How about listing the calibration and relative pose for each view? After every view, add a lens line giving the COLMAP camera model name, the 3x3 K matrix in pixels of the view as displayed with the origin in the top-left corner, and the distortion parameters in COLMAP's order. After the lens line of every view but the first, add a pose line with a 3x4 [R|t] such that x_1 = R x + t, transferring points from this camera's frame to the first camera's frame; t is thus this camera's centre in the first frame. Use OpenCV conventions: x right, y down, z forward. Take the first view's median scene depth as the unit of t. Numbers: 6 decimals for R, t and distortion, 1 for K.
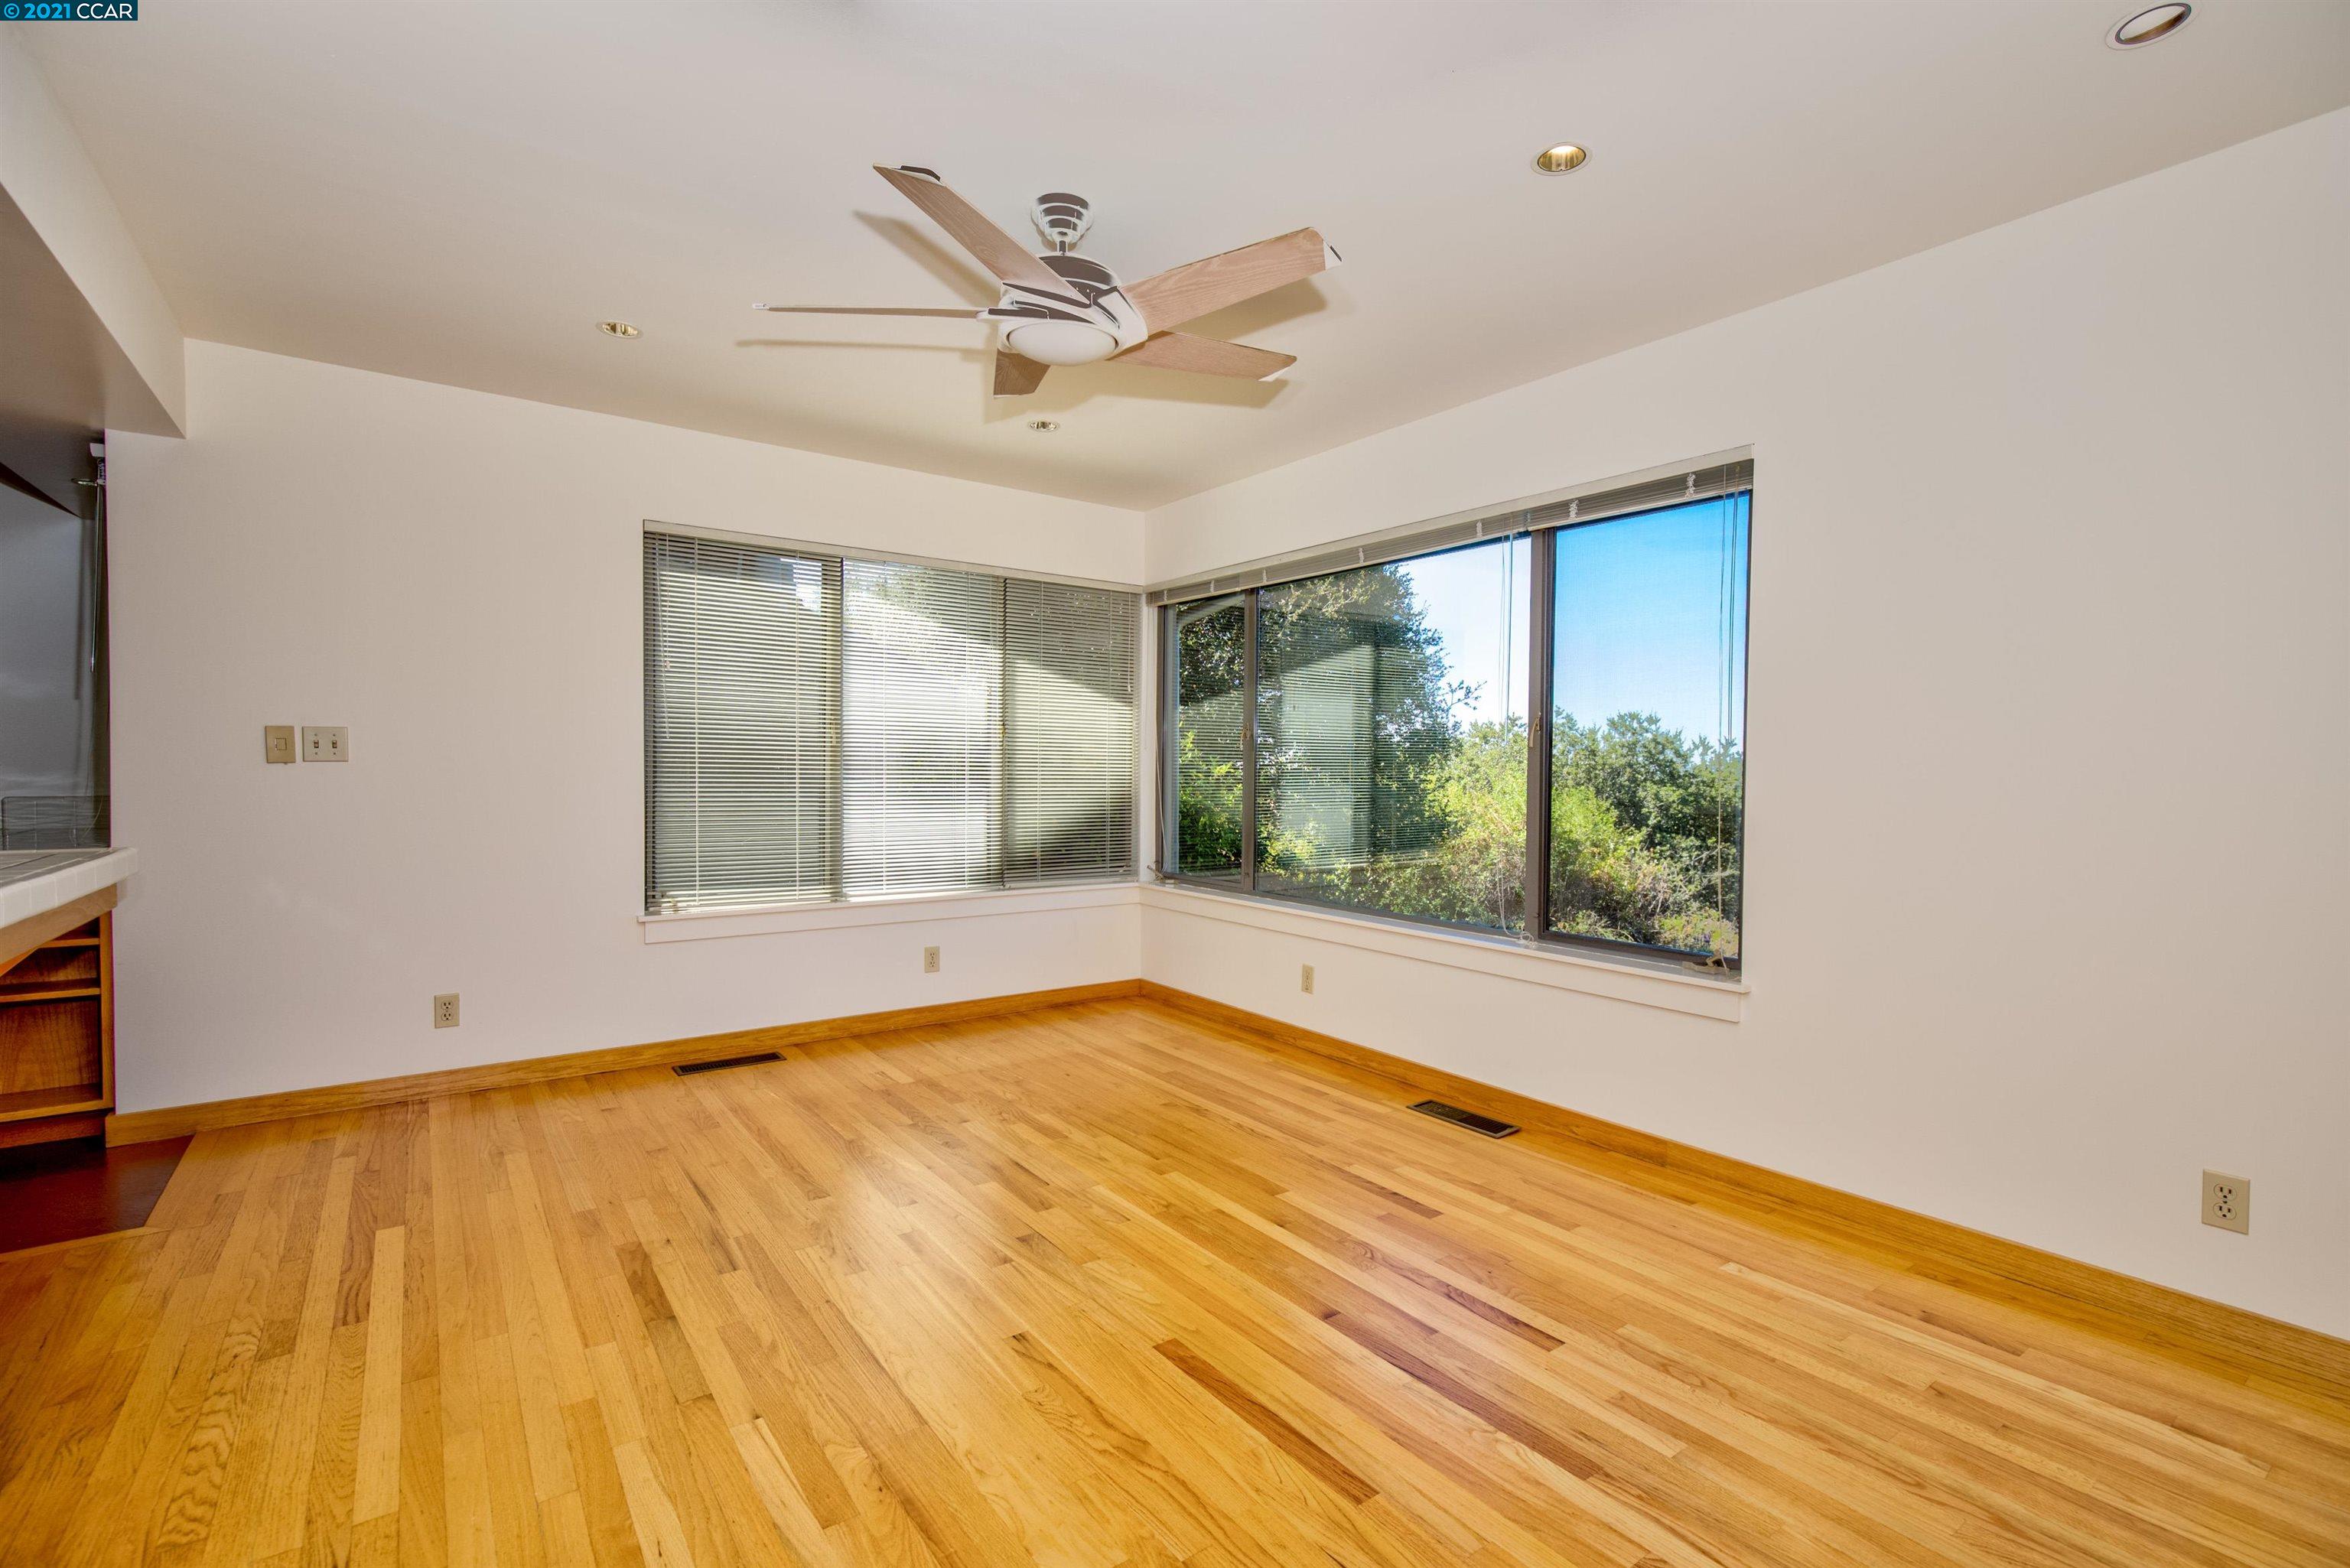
lens RADIAL K [[1065.2, 0, 1172.8], [0, 1065.2, 780.0], [0, 0, 1]] dist [-0.002116, -0.000253]
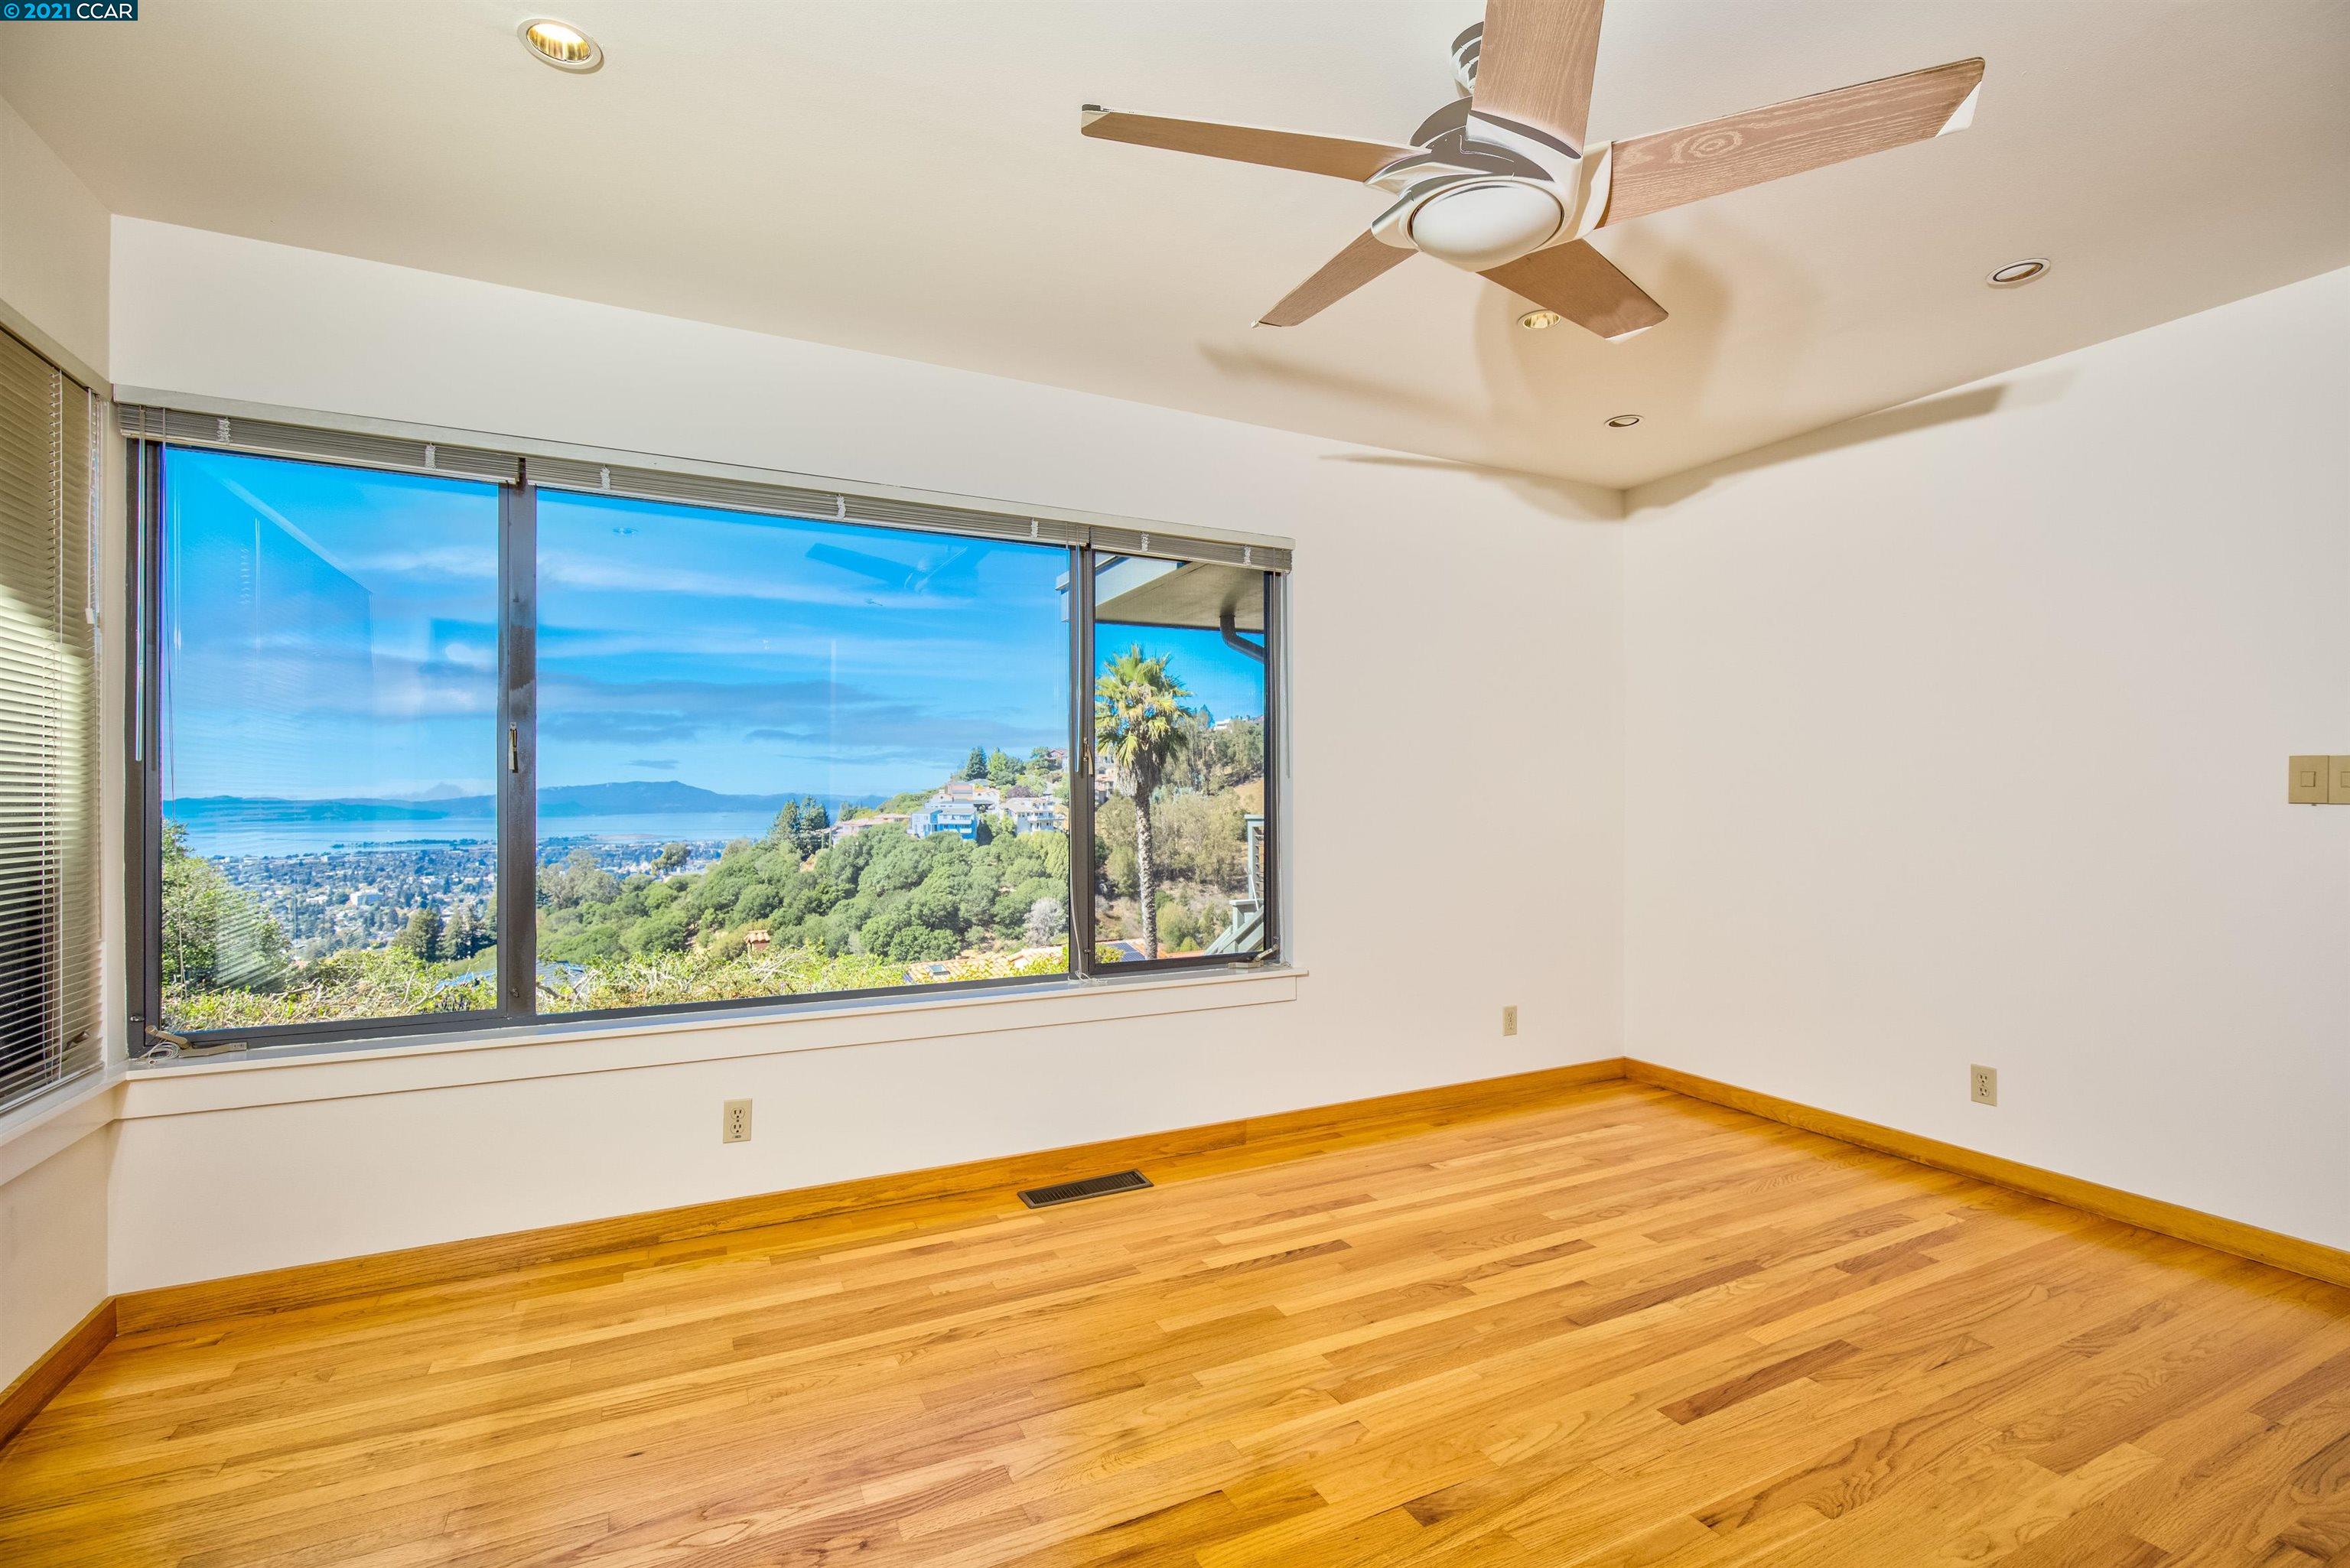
lens RADIAL K [[1065.2, 0, 1198.1], [0, 1065.2, 789.2], [0, 0, 1]] dist [-0.002116, -0.000253]
pose [[0.151730, -0.001839, 0.988420, -0.746011], [0.018277, 0.999833, -0.000945, -0.022945], [-0.988253, 0.018209, 0.151738, 0.942680]]
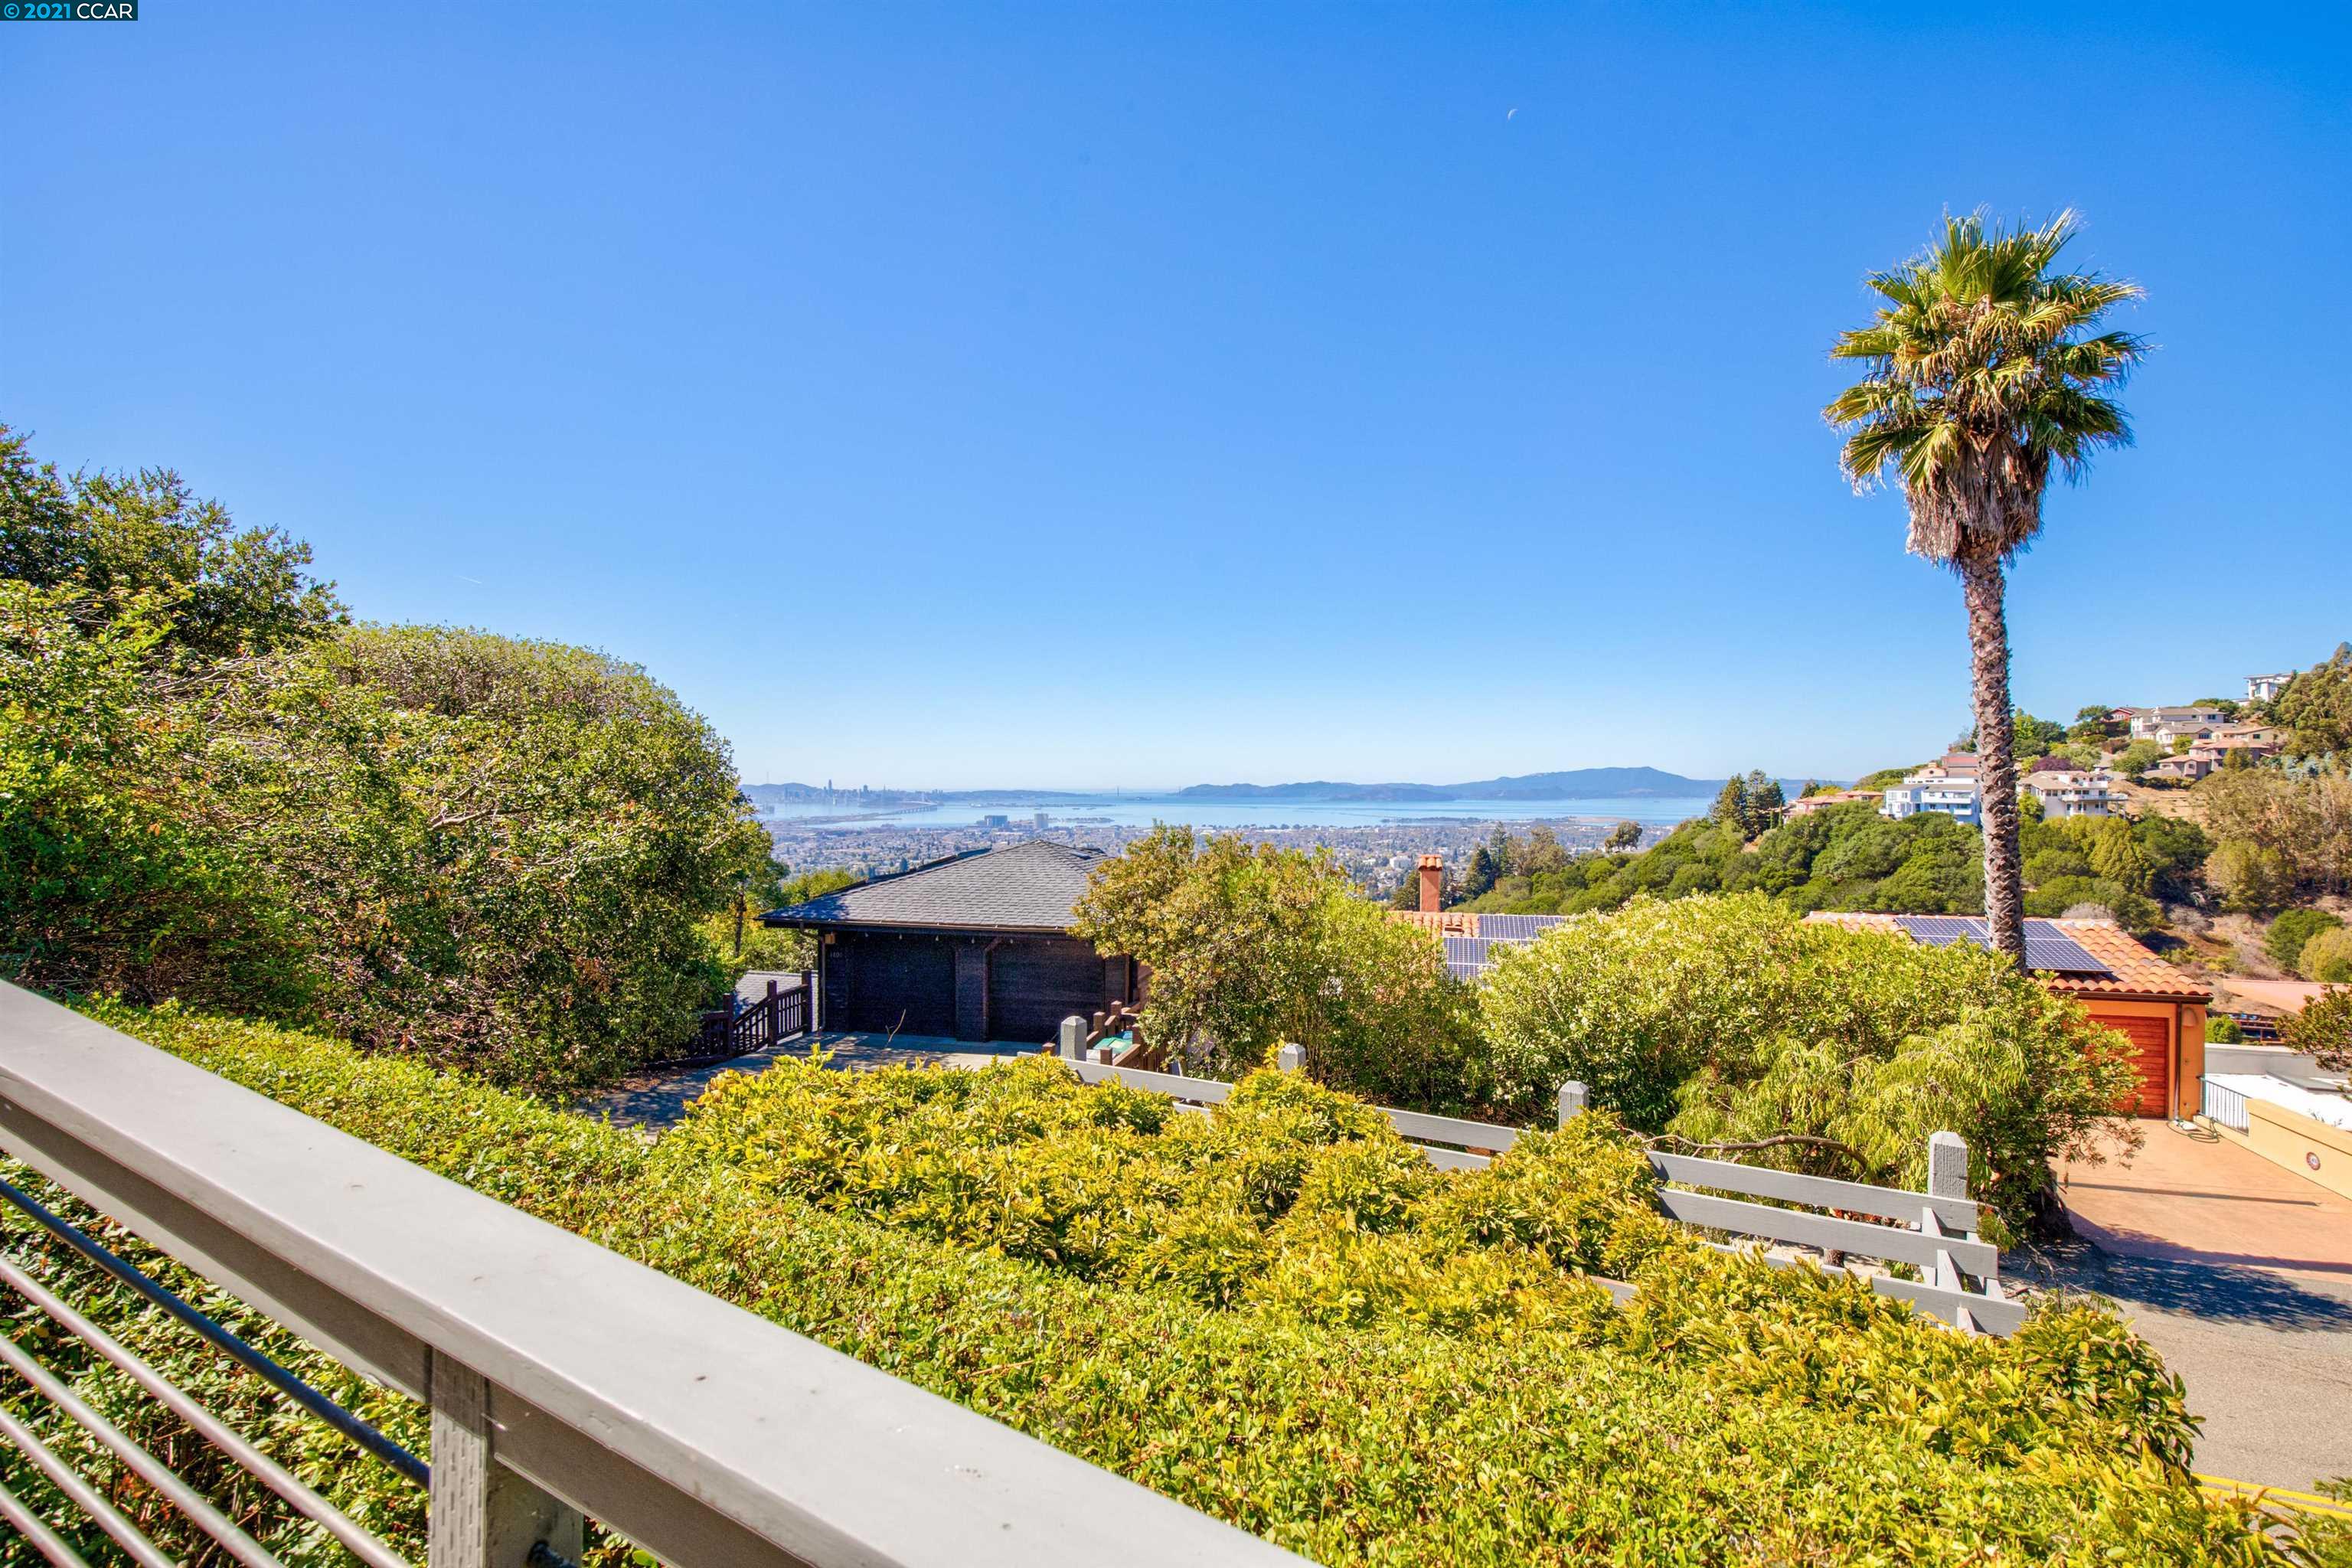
lens RADIAL K [[1066.2, 0, 1199.1], [0, 1066.2, 795.0], [0, 0, 1]] dist [-0.002116, -0.000253]
pose [[0.845658, -0.014954, 0.533515, -0.686106], [0.016321, 0.999864, 0.002154, -0.010708], [-0.533475, 0.006886, 0.845788, 0.942984]]
